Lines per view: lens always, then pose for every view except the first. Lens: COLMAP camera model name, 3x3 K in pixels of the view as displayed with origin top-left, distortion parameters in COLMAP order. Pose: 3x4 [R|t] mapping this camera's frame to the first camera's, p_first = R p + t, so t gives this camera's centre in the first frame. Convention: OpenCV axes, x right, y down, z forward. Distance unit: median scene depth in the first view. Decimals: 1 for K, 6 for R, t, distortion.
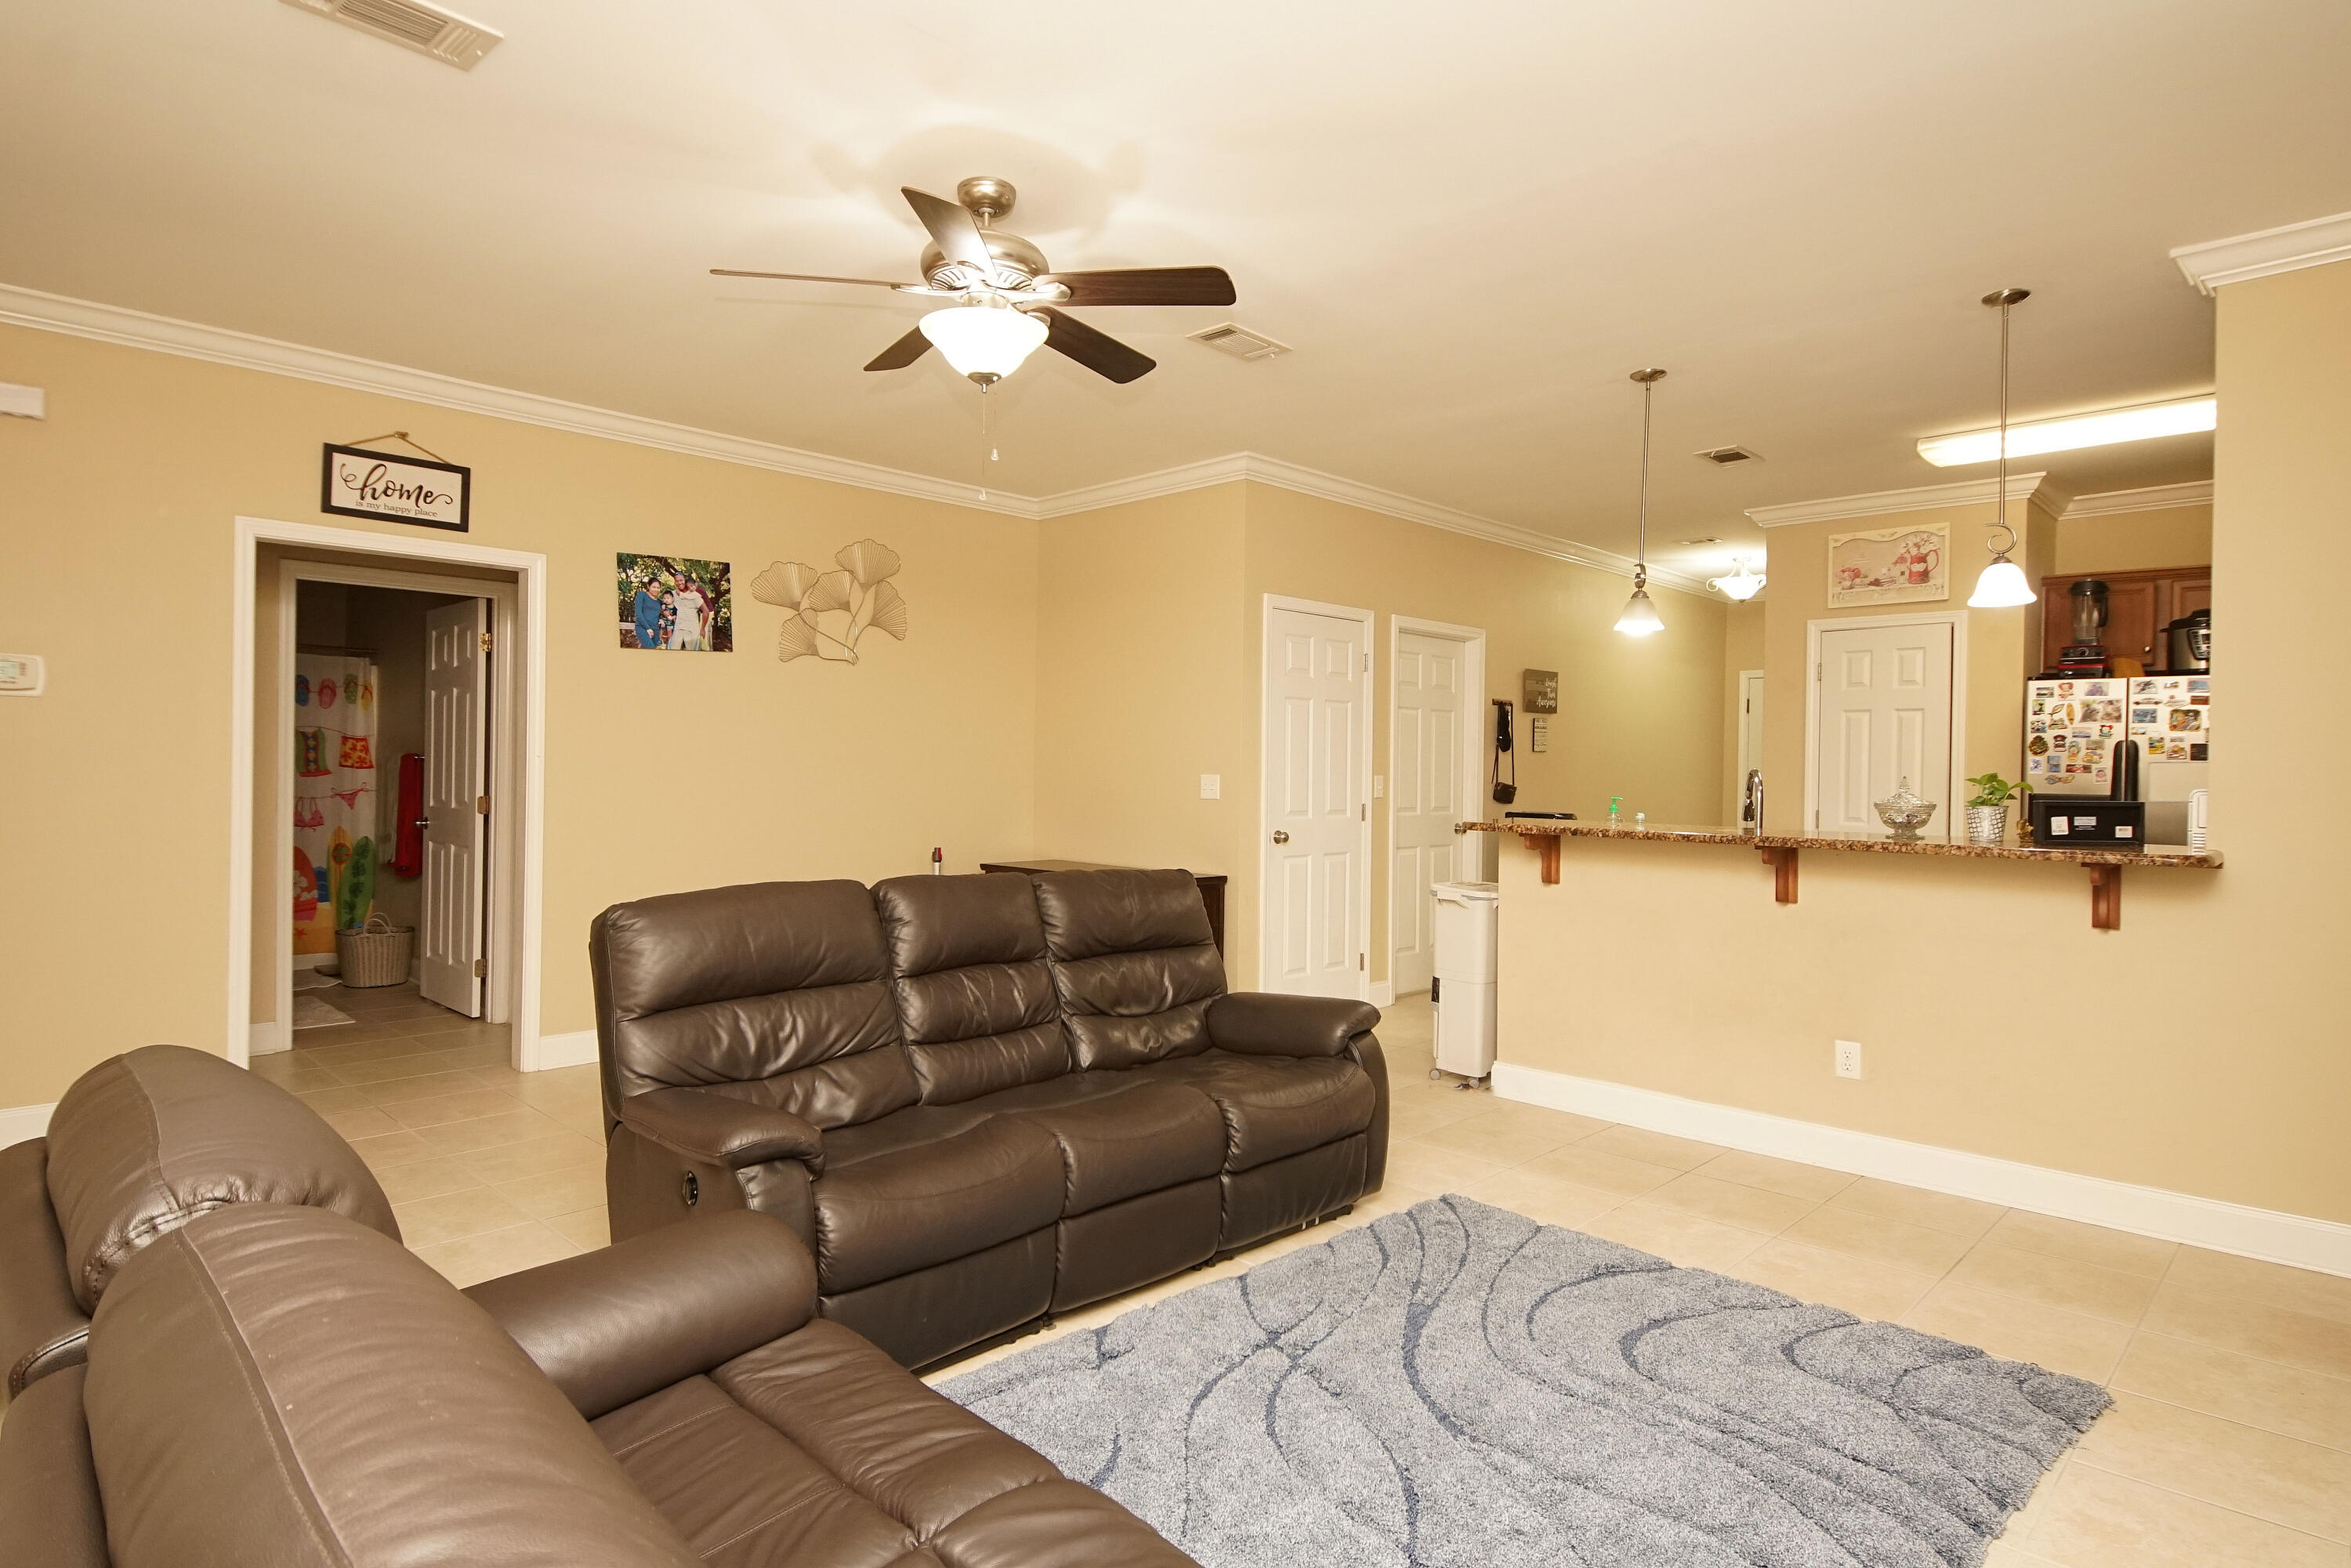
lens RADIAL K [[1277.4, 0, 1163.4], [0, 1277.4, 764.7], [0, 0, 1]] dist [0.023658, -0.001075]
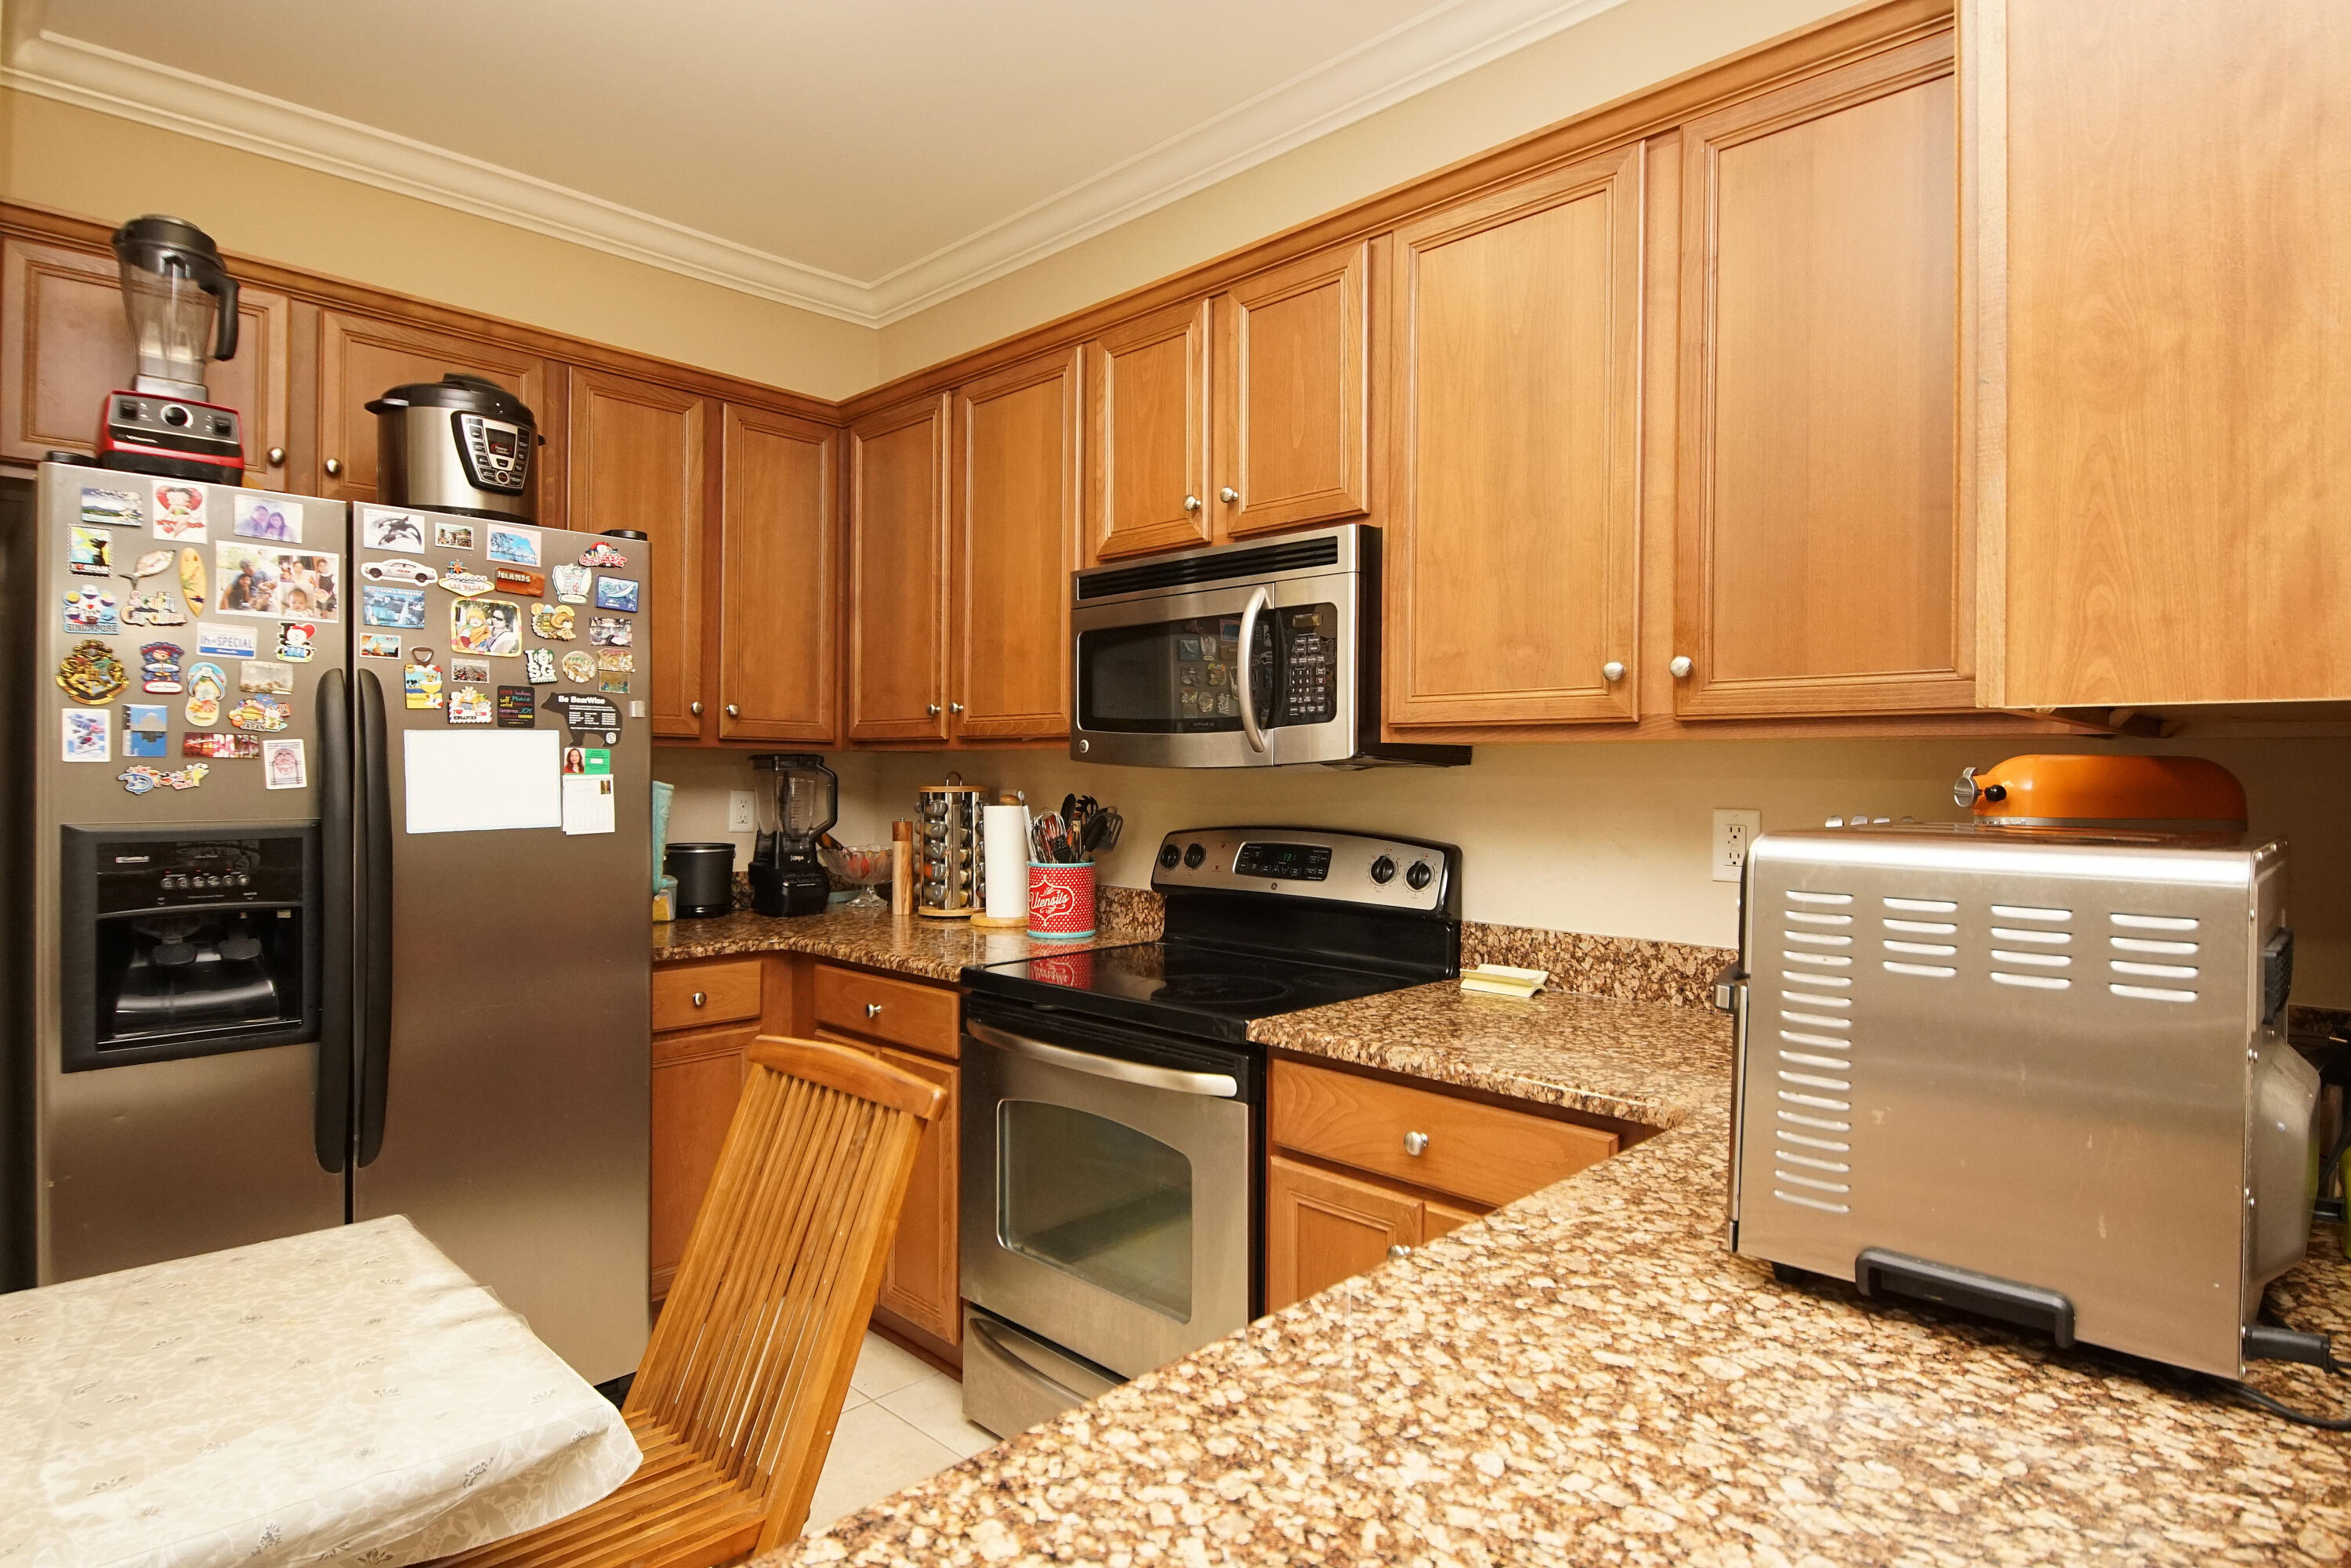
lens RADIAL K [[1277.4, 0, 1163.4], [0, 1277.4, 764.7], [0, 0, 1]] dist [0.023658, -0.001075]
pose [[0.033356, -0.016066, 0.999314, 0.379724], [-0.007632, 0.999838, 0.016330, 0.000614], [-0.999414, -0.008171, 0.033228, 0.749223]]
